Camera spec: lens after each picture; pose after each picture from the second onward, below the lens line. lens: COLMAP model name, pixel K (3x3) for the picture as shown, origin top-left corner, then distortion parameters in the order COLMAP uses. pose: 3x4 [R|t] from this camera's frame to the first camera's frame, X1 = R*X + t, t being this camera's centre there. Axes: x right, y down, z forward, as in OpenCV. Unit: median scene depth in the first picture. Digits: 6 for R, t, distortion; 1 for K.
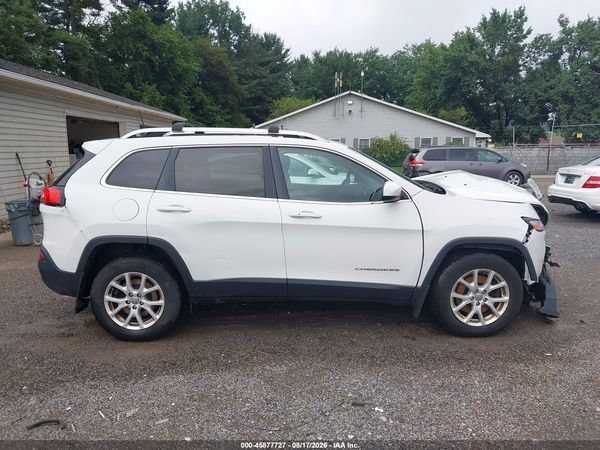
lens RADIAL K [[471.8, 0, 292.5], [0, 471.8, 230.0], [0, 0, 1]] dist [0.009082, -0.002026]
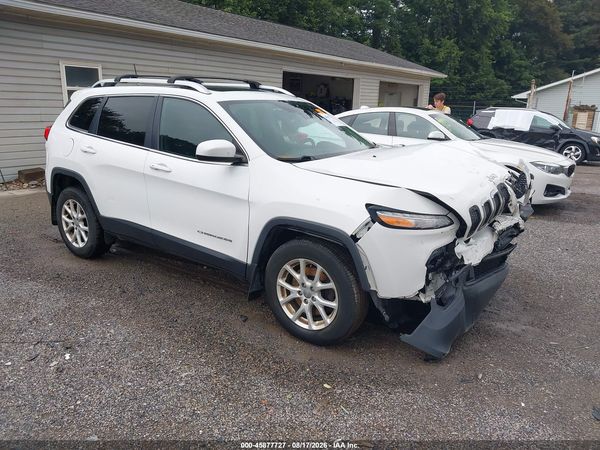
lens RADIAL K [[471.8, 0, 292.5], [0, 471.8, 230.0], [0, 0, 1]] dist [0.009082, -0.002026]
pose [[0.799535, 0.184194, -0.571678, 0.244988], [-0.135945, 0.982611, 0.126466, -0.019306], [0.585032, -0.023398, 0.810673, 0.100878]]
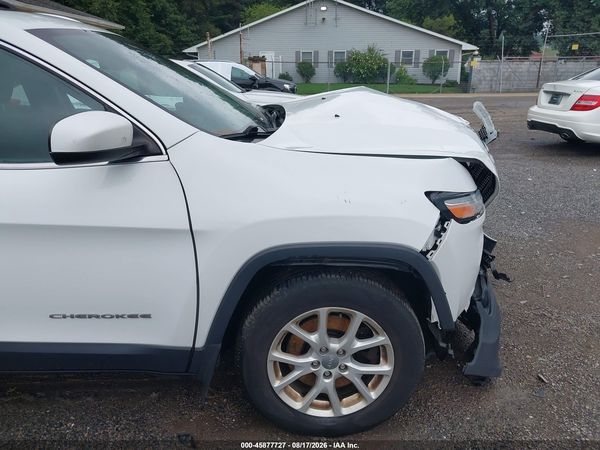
lens RADIAL K [[471.8, 0, 292.5], [0, 471.8, 230.0], [0, 0, 1]] dist [0.009082, -0.002026]
pose [[0.999624, -0.011067, 0.025069, 0.104300], [0.006792, 0.986341, 0.164576, -0.019982], [-0.026548, -0.164344, 0.986046, 0.168319]]
